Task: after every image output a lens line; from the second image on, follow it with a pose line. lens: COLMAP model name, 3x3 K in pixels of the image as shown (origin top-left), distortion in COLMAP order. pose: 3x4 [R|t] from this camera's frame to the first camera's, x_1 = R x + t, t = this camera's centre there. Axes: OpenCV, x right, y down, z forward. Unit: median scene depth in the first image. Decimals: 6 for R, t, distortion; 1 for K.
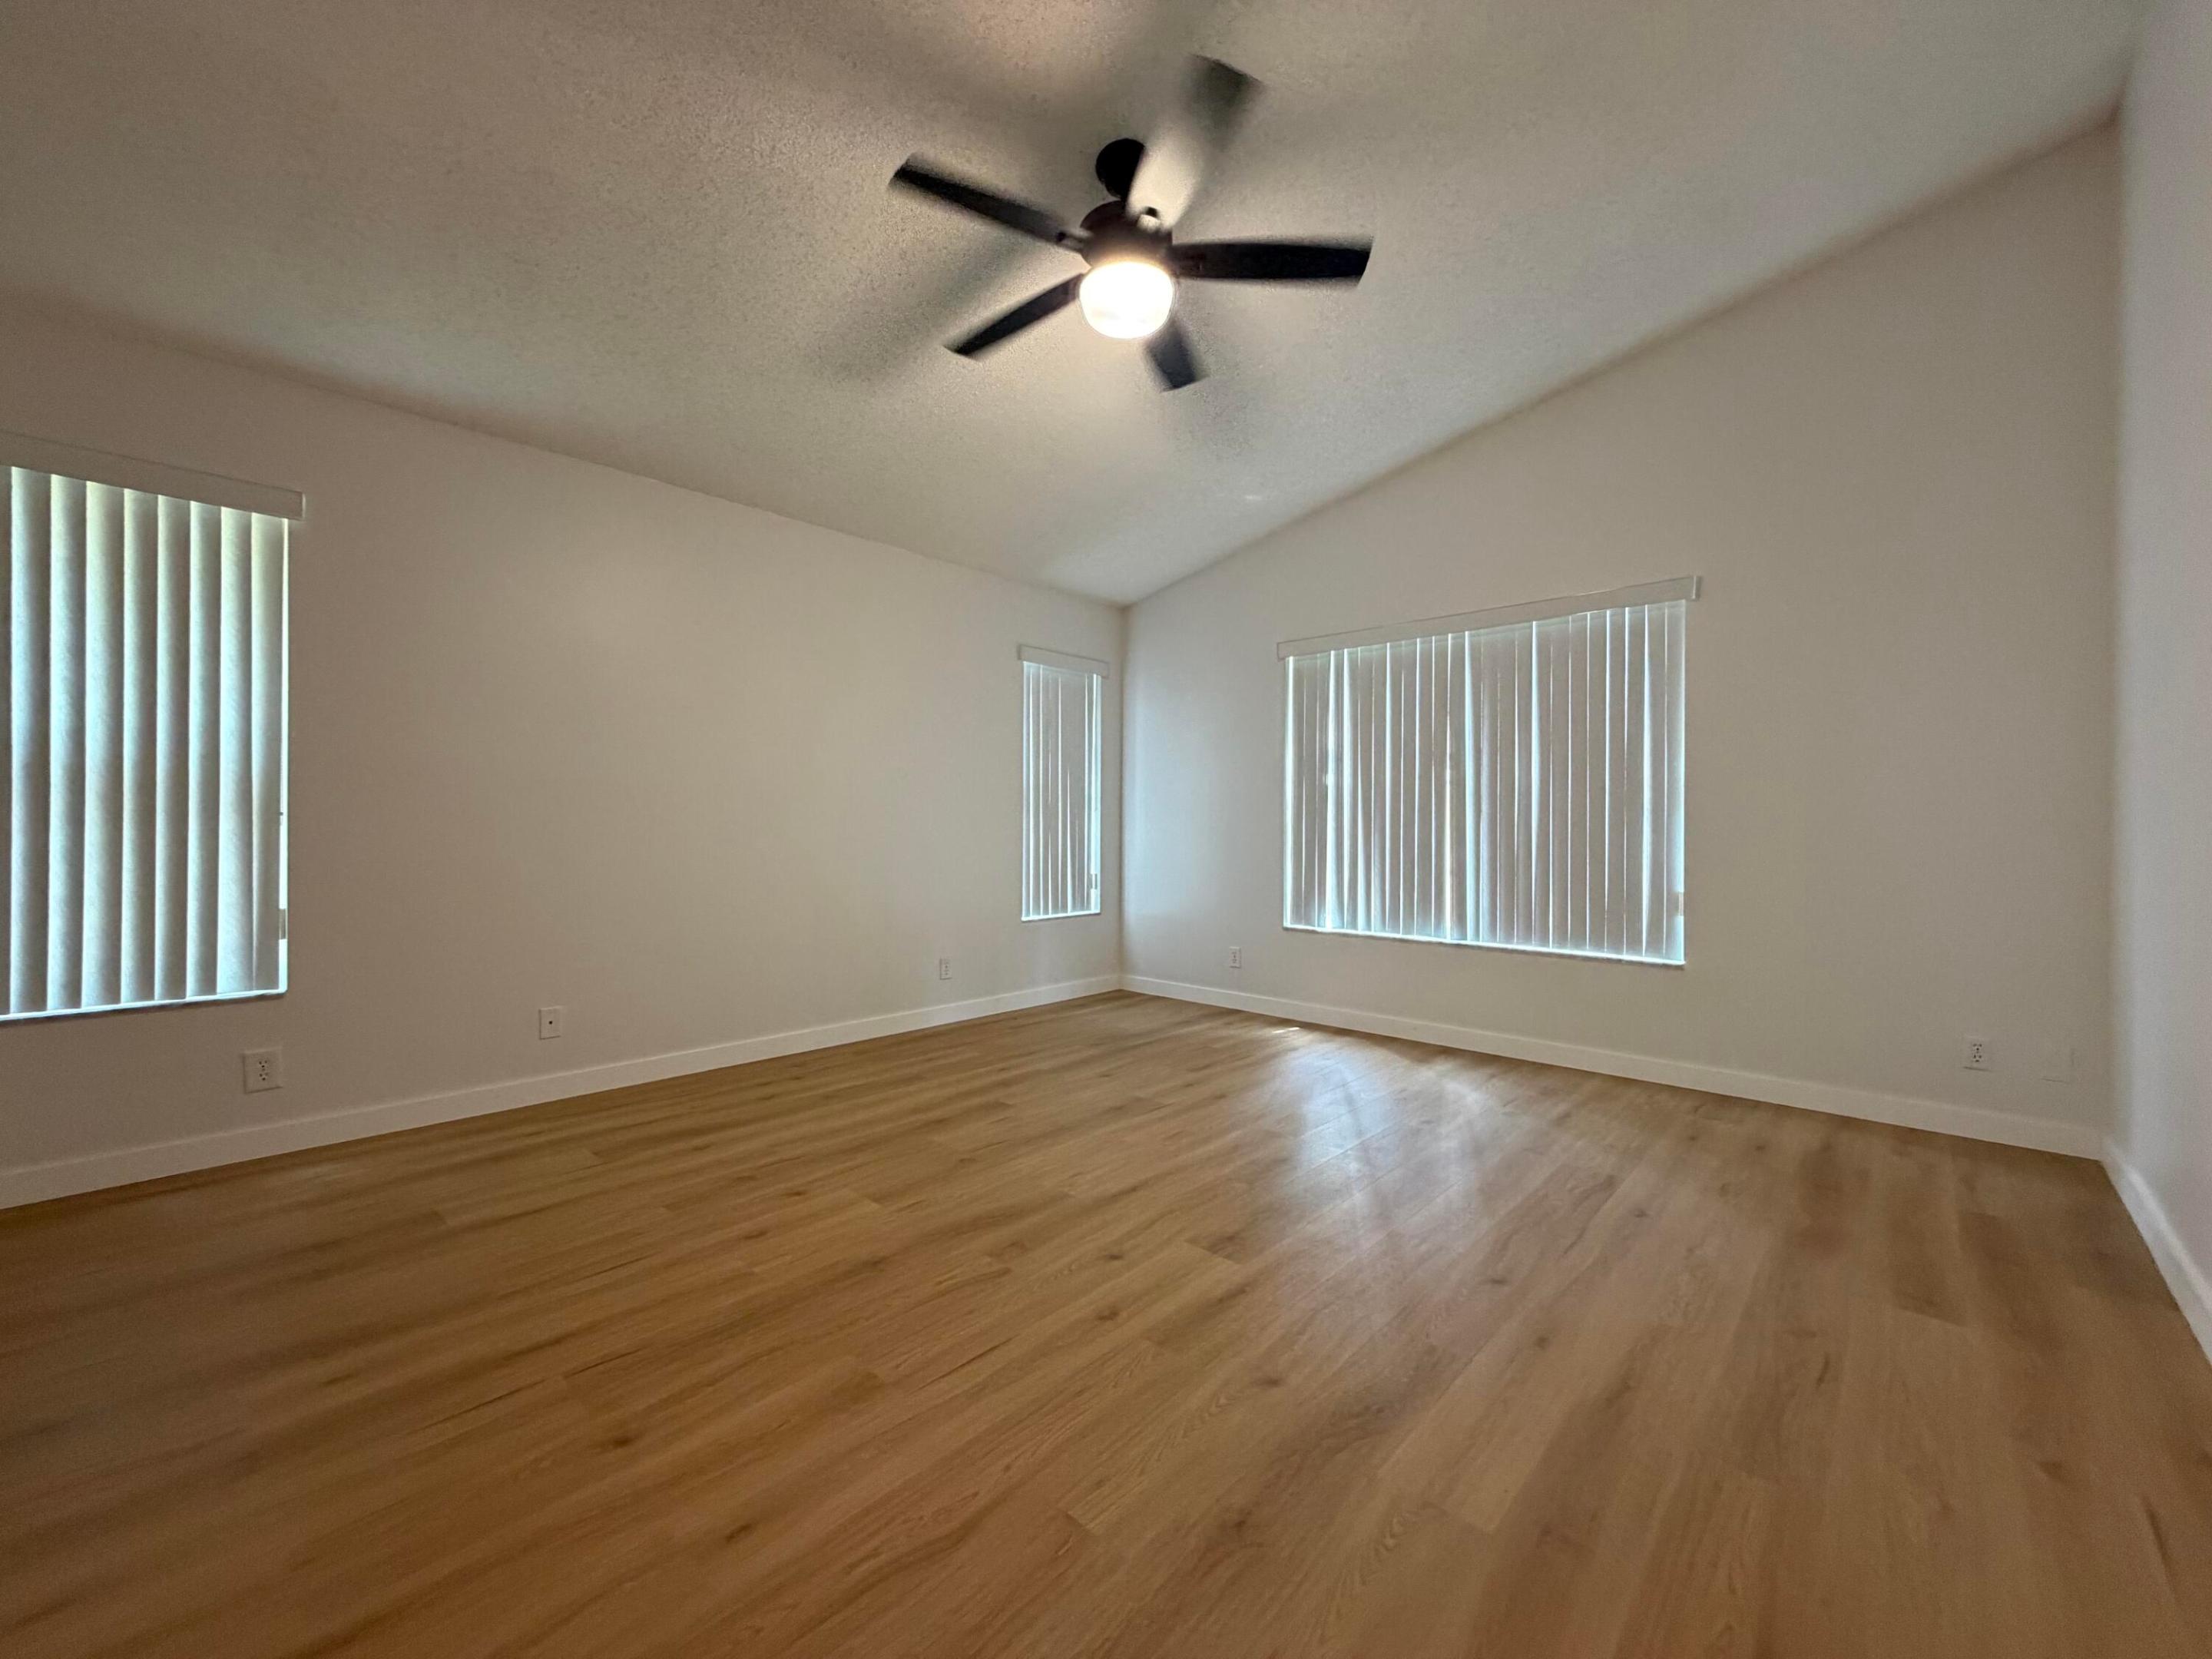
lens RADIAL K [[869.9, 0, 1099.0], [0, 869.9, 829.9], [0, 0, 1]] dist [0.000964, 0.000219]
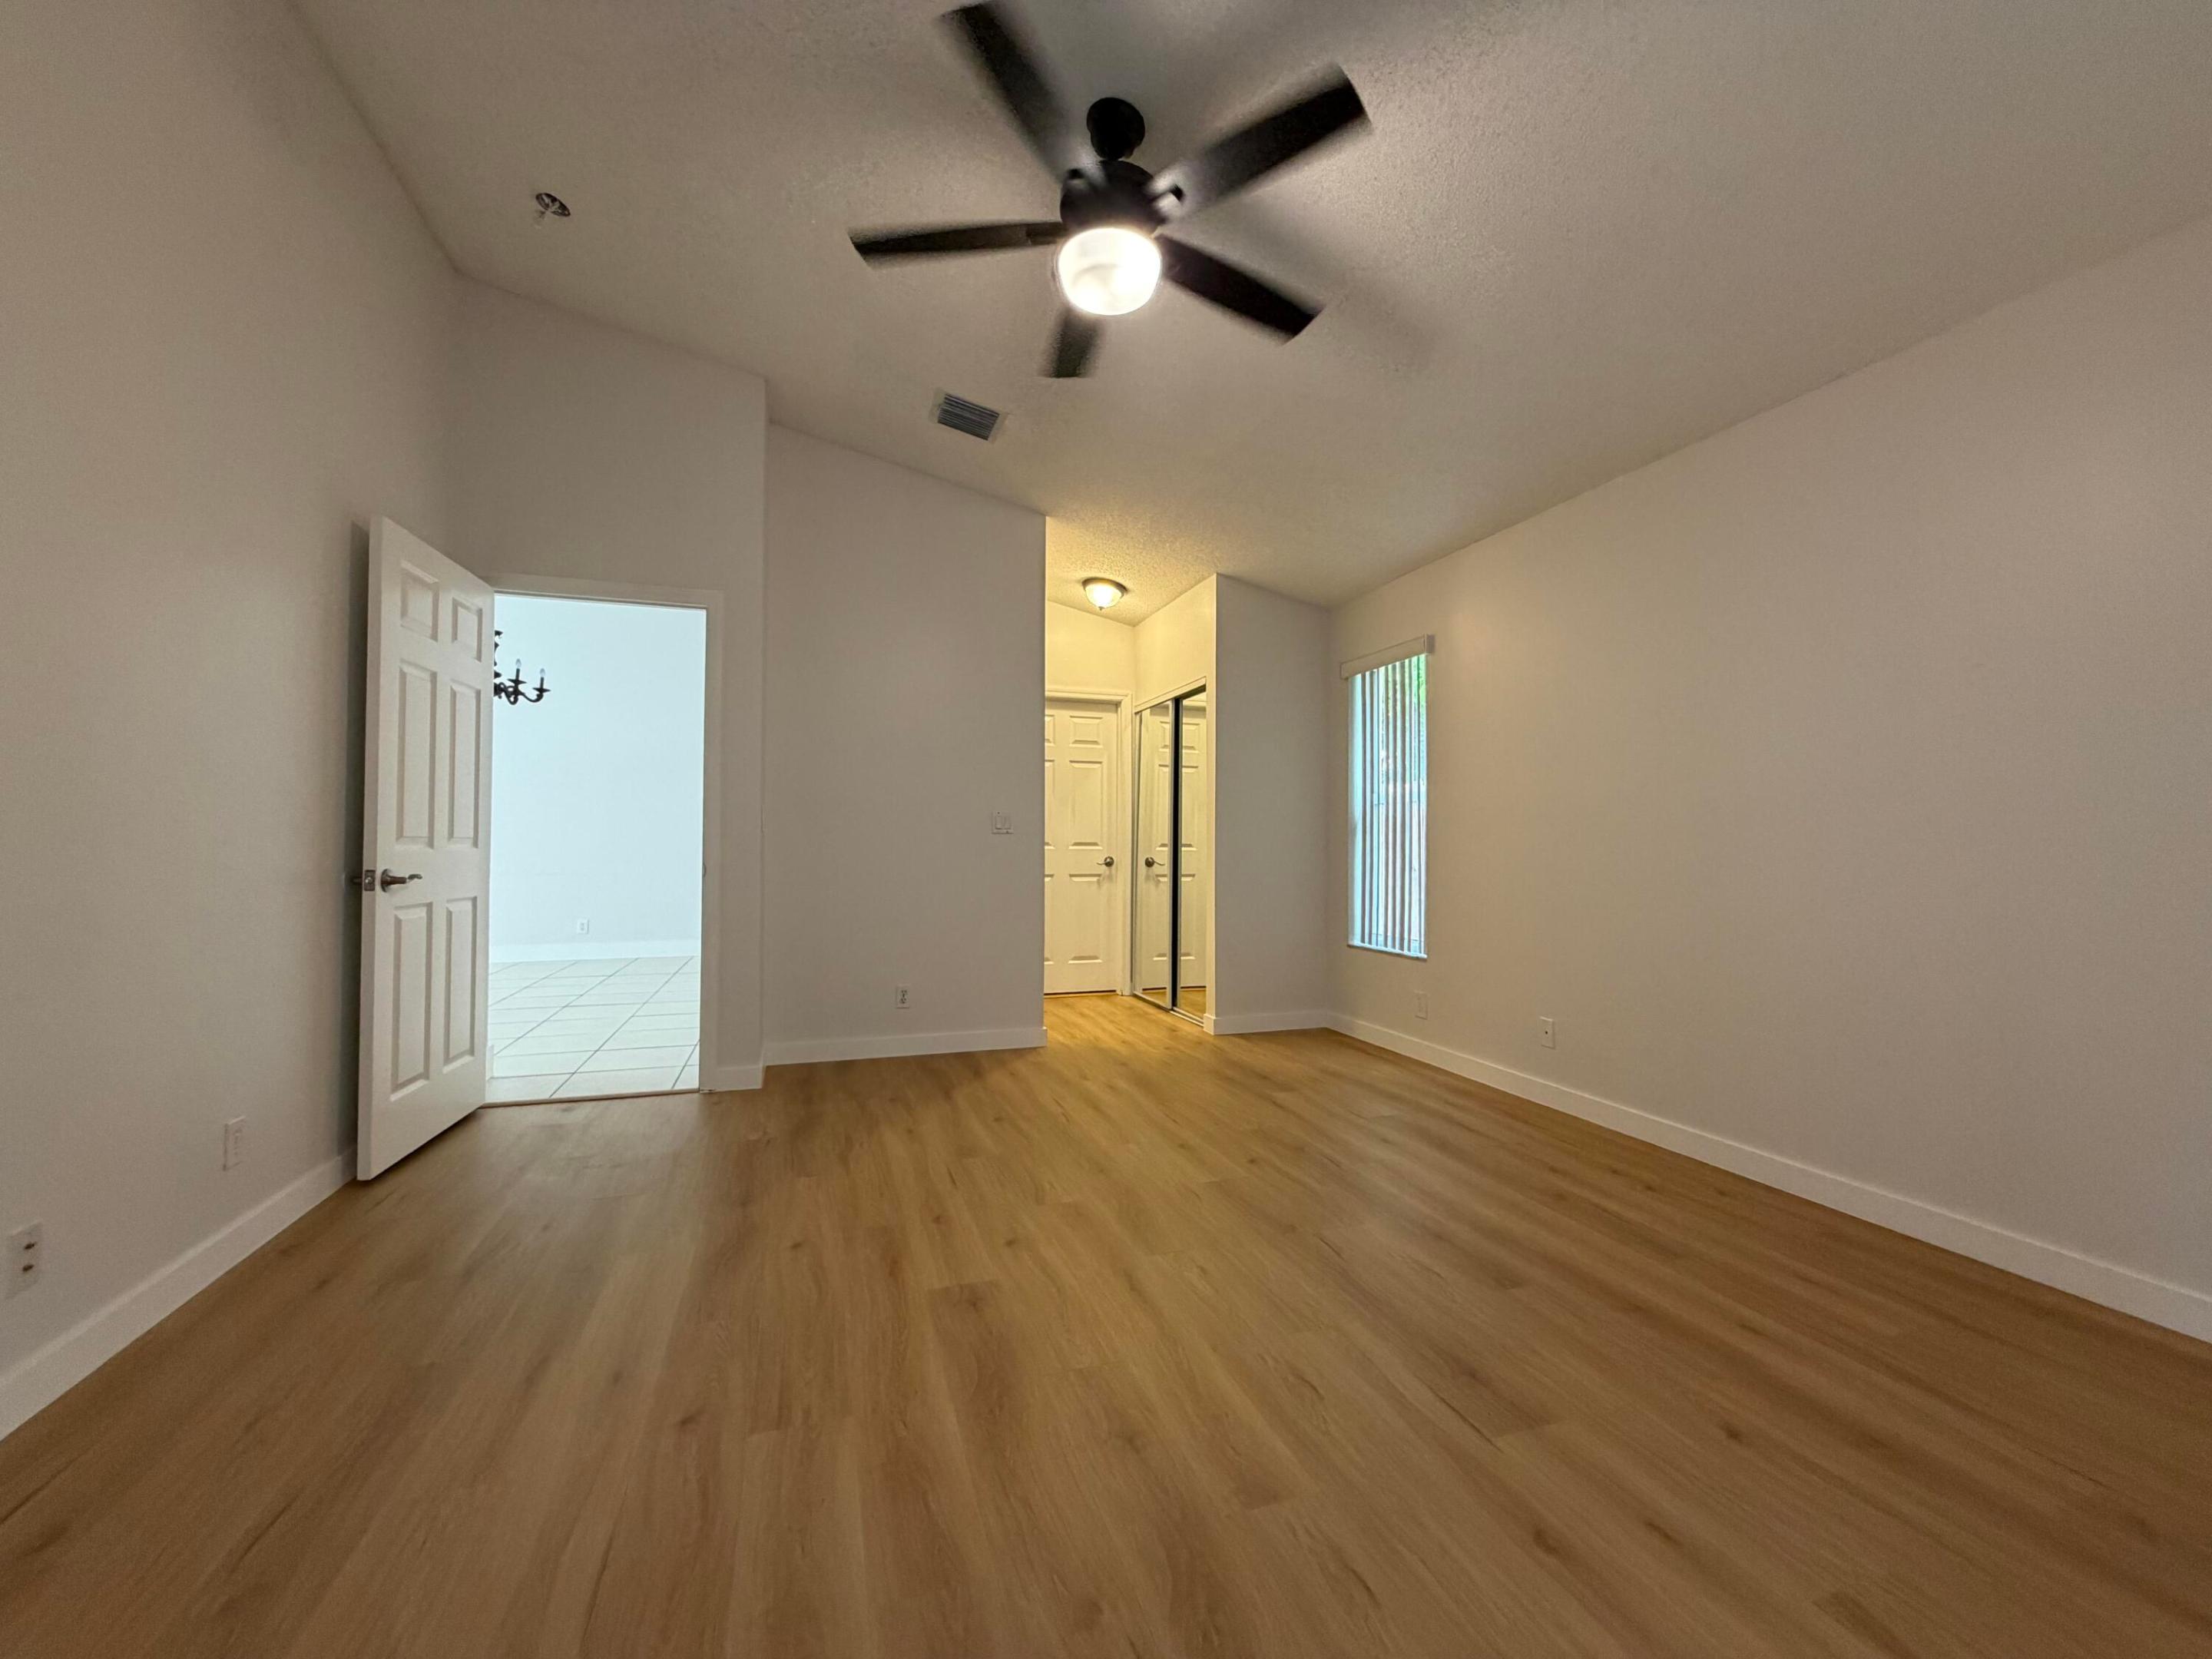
lens RADIAL K [[889.9, 0, 1106.0], [0, 889.9, 829.5], [0, 0, 1]] dist [0.001104, 0.000299]
pose [[-0.473067, -0.023322, -0.880718, 1.011933], [-0.011899, 0.999728, -0.020081, -0.002545], [0.880946, 0.000980, -0.473216, 1.734617]]
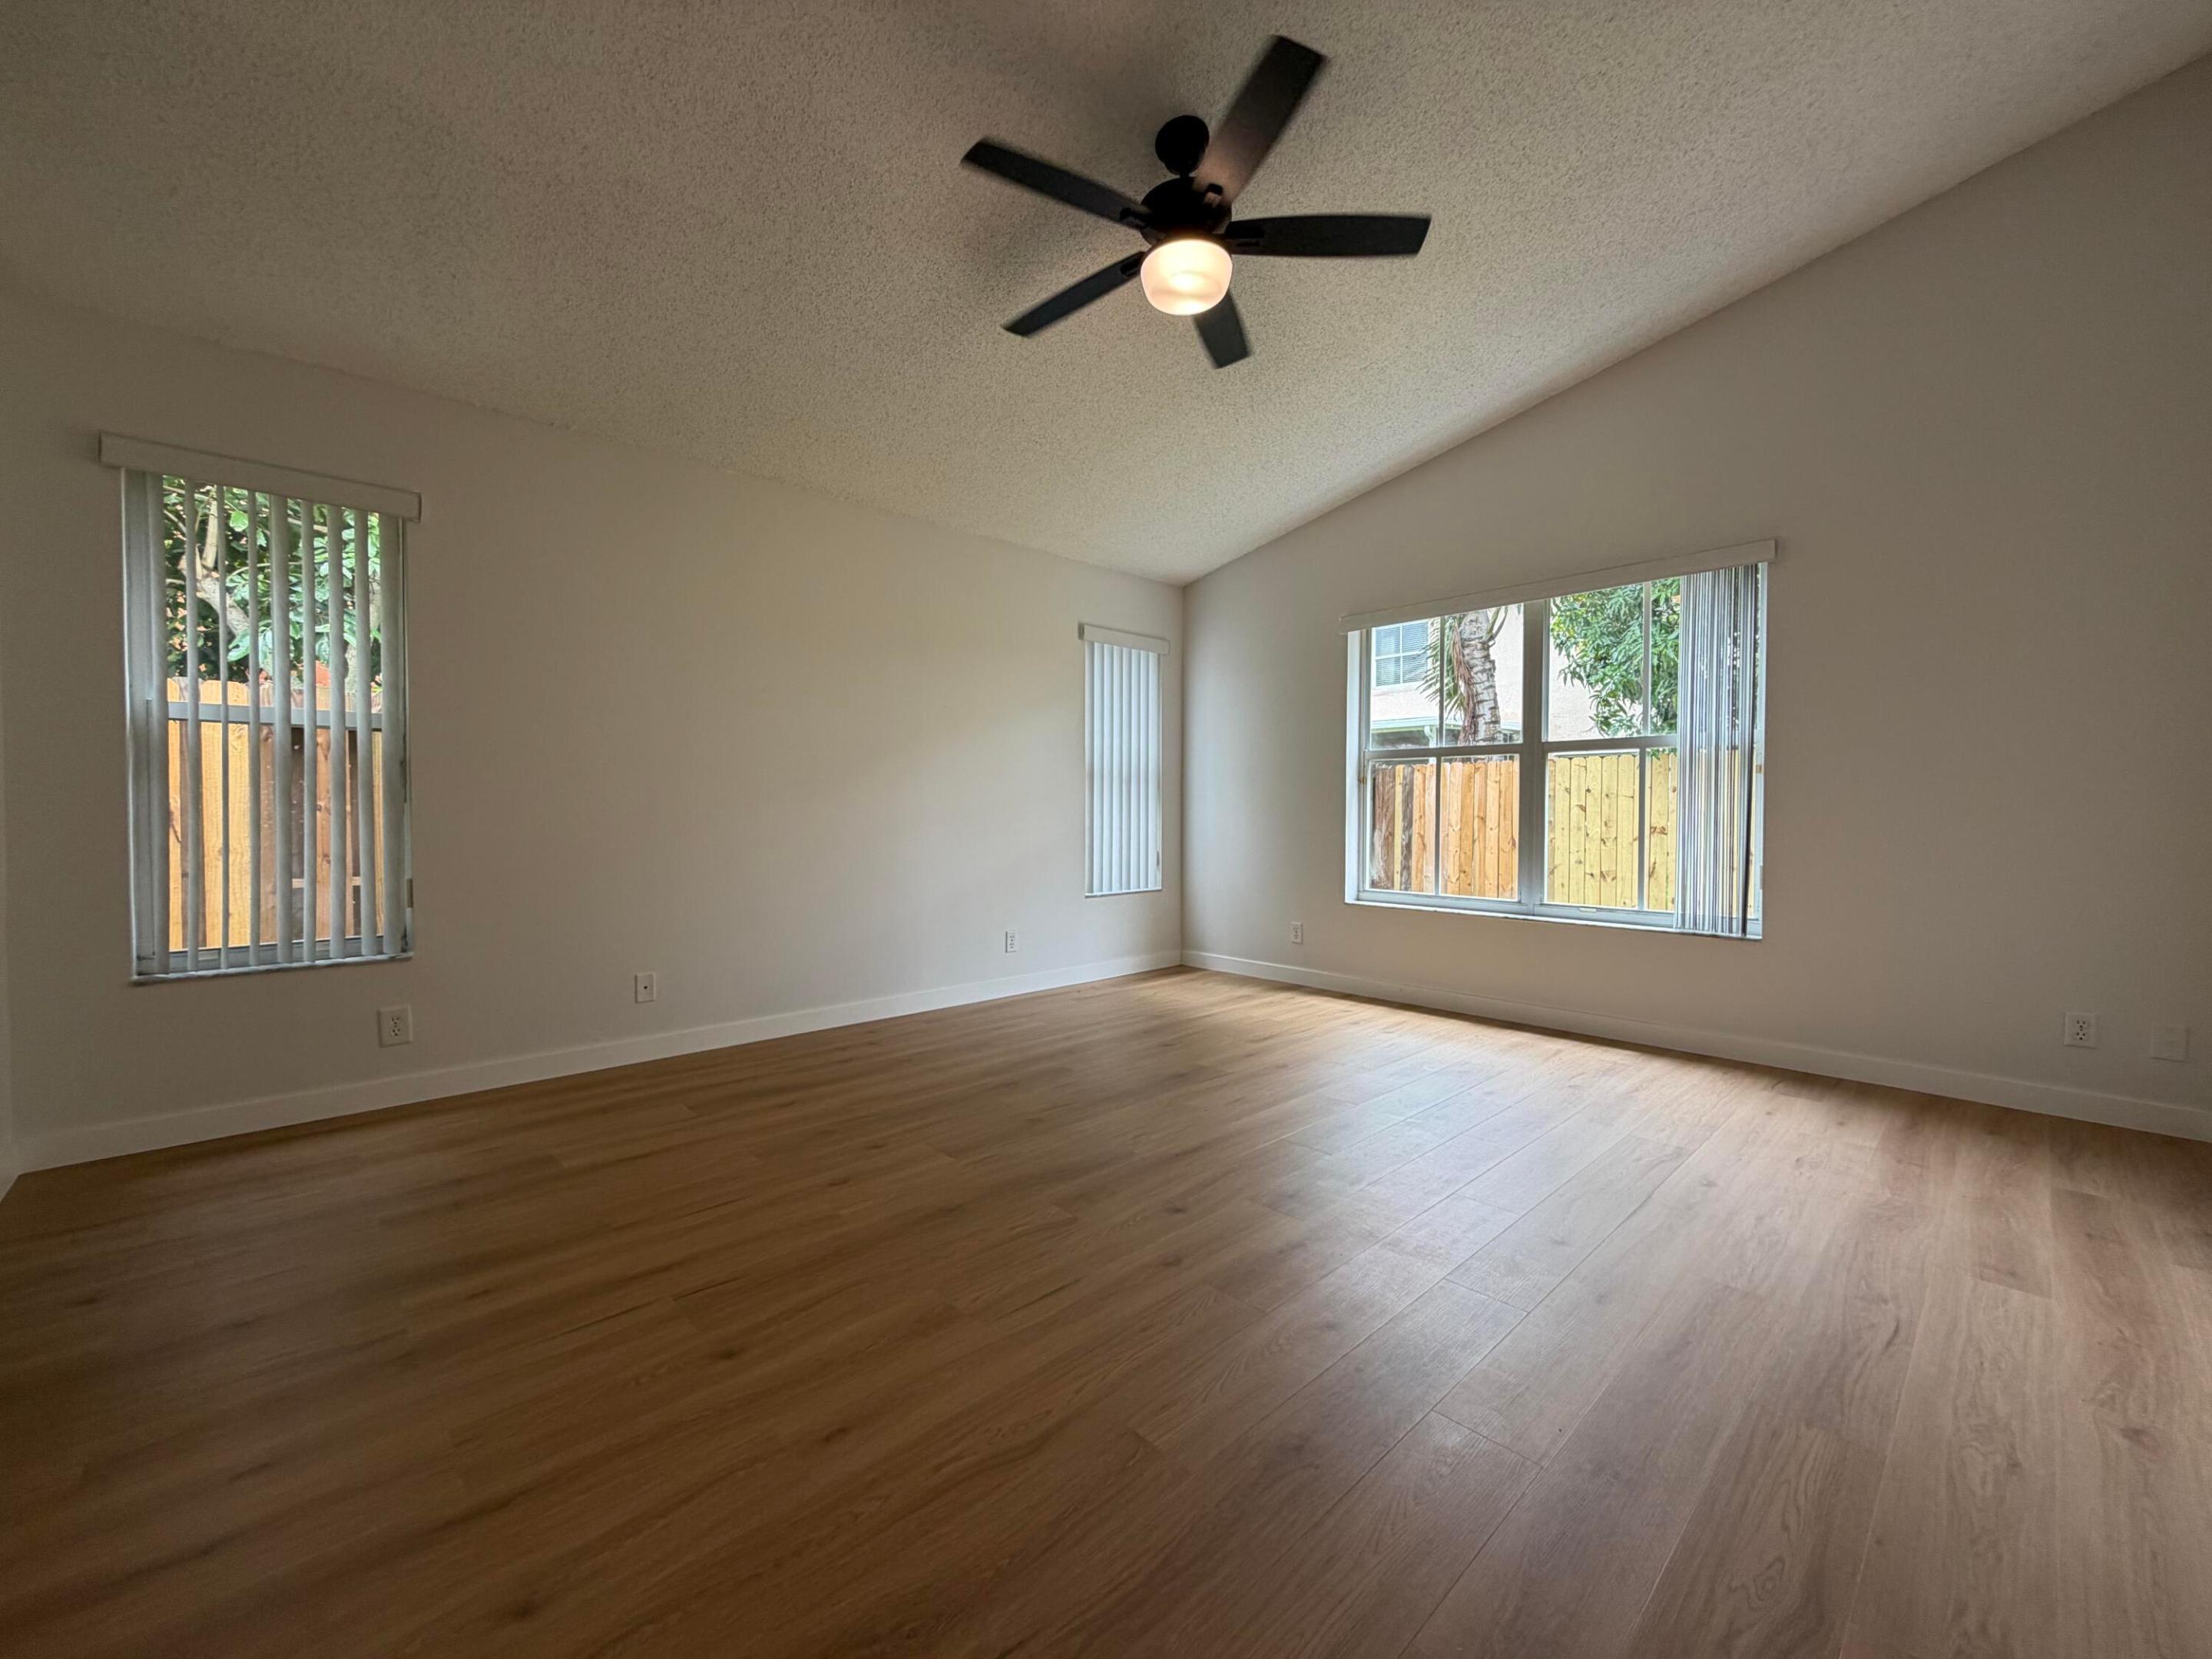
lens RADIAL K [[869.9, 0, 1099.0], [0, 869.9, 829.9], [0, 0, 1]] dist [0.000964, 0.000219]
pose [[0.997628, -0.002956, -0.068769, -0.003538], [0.004382, 0.999778, 0.020594, 0.015492], [0.068693, -0.020846, 0.997420, -0.035341]]
